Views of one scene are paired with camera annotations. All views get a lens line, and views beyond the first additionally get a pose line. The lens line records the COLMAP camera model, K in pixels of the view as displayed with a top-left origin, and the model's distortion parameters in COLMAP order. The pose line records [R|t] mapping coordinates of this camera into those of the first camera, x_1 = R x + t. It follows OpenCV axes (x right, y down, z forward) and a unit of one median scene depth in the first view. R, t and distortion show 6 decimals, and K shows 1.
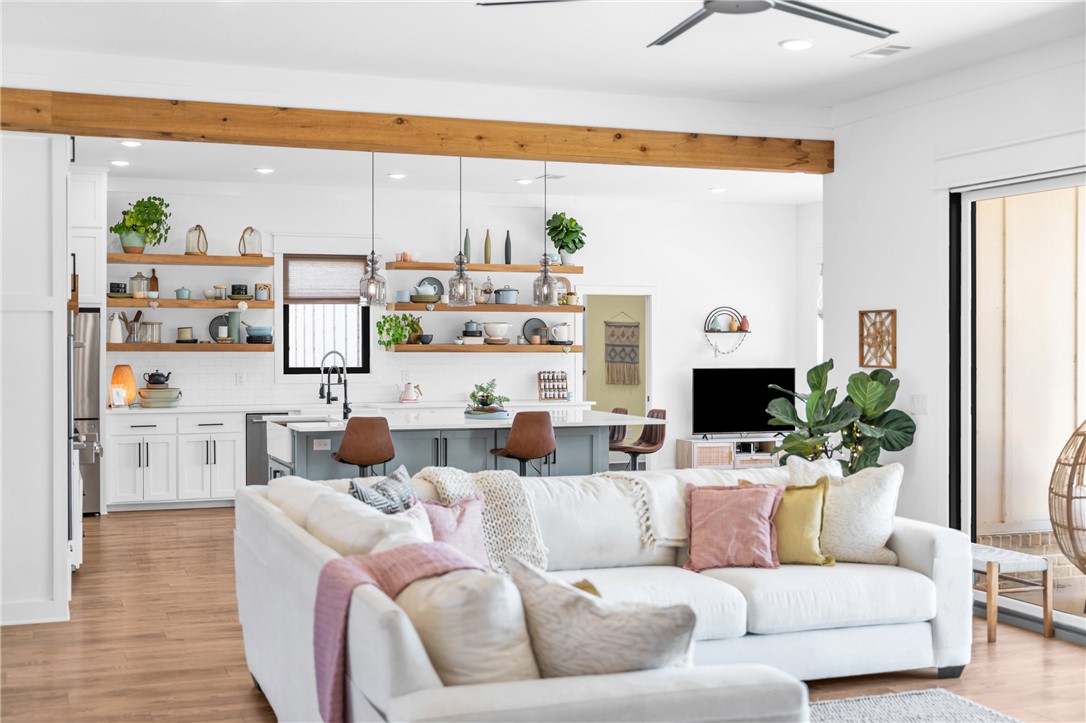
lens RADIAL K [[1324.1, 0, 544.5], [0, 1324.1, 360.4], [0, 0, 1]] dist [0.003785, 0.000000]
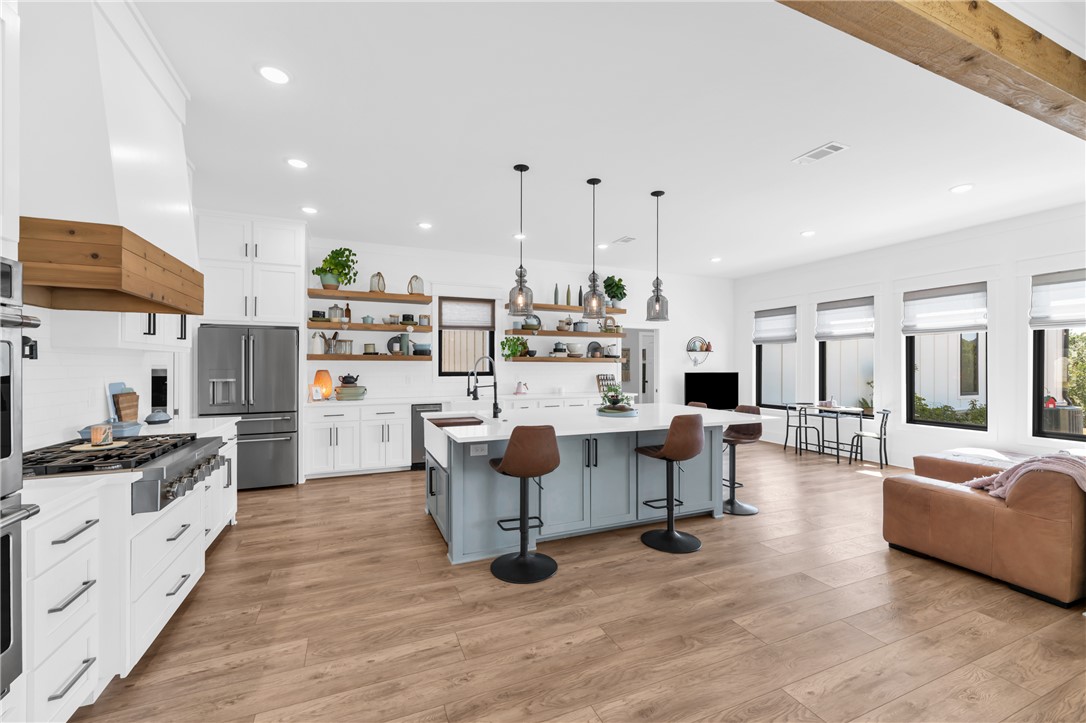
lens RADIAL K [[439.4, 0, 540.5], [0, 439.4, 364.4], [0, 0, 1]] dist [0.000370, 0.000167]
pose [[0.999373, -0.000270, 0.035394, -0.100630], [0.000771, 0.999900, -0.014138, 0.004009], [-0.035387, 0.014156, 0.999273, 0.505676]]
